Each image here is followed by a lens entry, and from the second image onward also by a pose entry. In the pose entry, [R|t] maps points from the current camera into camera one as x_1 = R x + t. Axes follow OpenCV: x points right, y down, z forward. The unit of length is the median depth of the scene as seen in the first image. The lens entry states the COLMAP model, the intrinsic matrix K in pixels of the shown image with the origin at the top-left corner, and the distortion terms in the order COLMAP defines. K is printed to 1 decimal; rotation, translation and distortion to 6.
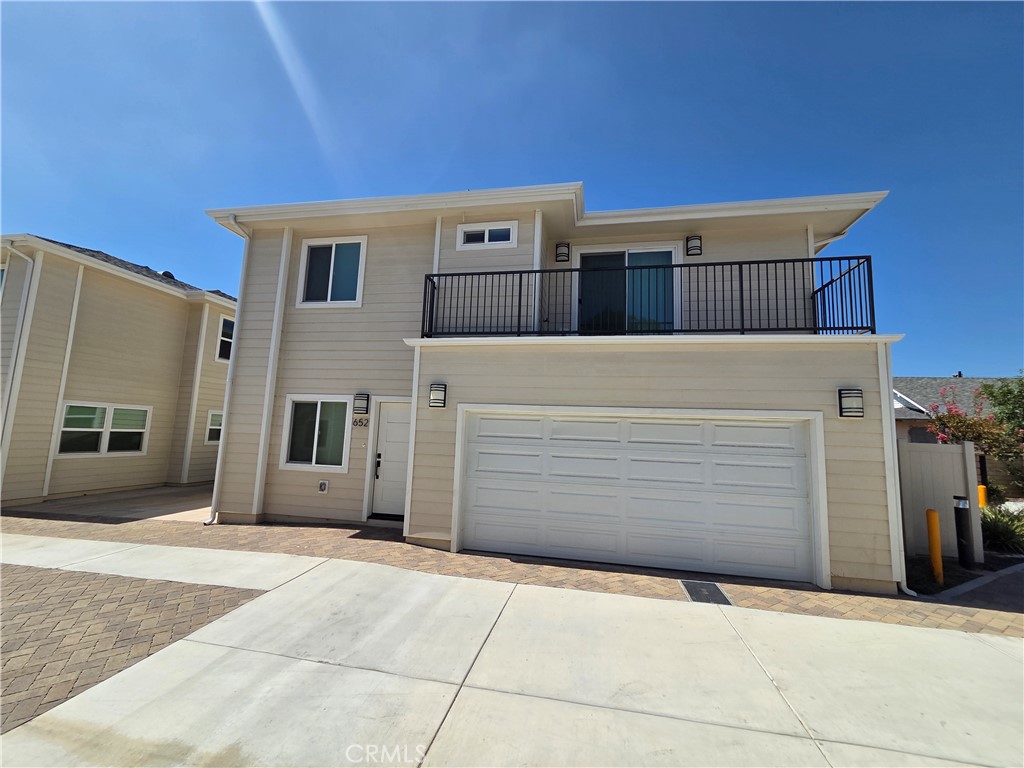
lens RADIAL K [[419.5, 0, 512.0], [0, 419.5, 384.0], [0, 0, 1]] dist [0.004102, 0.000113]
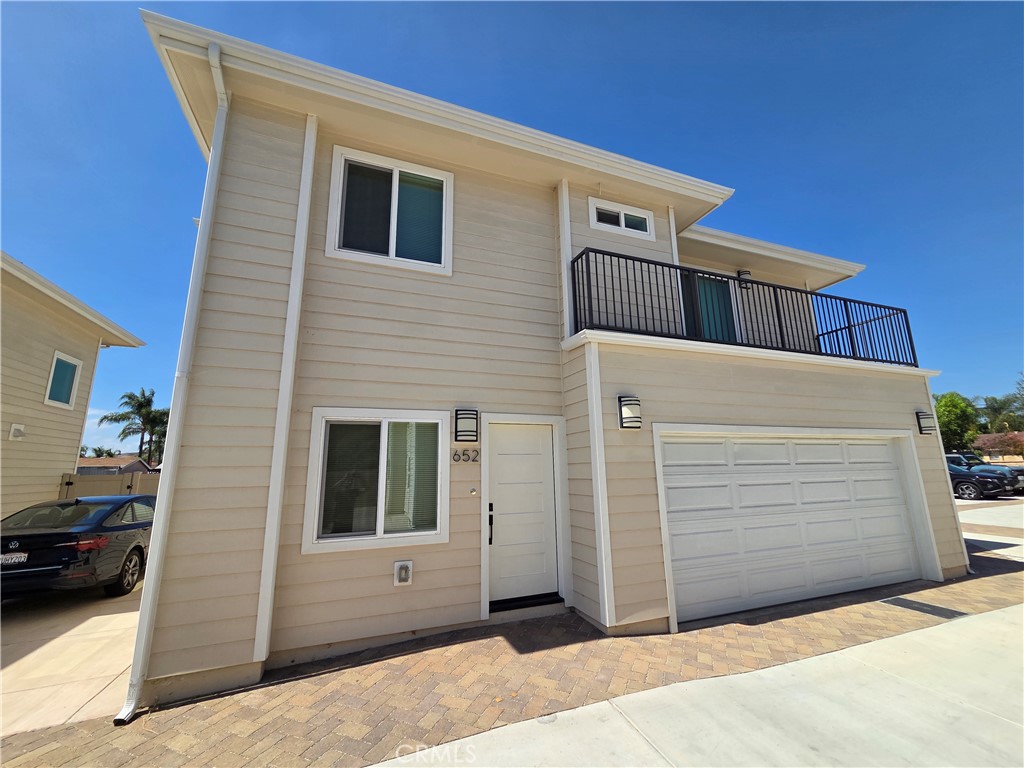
lens RADIAL K [[419.5, 0, 512.0], [0, 419.5, 384.0], [0, 0, 1]] dist [0.004102, 0.000113]
pose [[0.843675, 0.056501, 0.533872, -0.651031], [-0.013289, 0.996340, -0.084445, 0.038228], [-0.536689, 0.064149, 0.841338, 0.438990]]
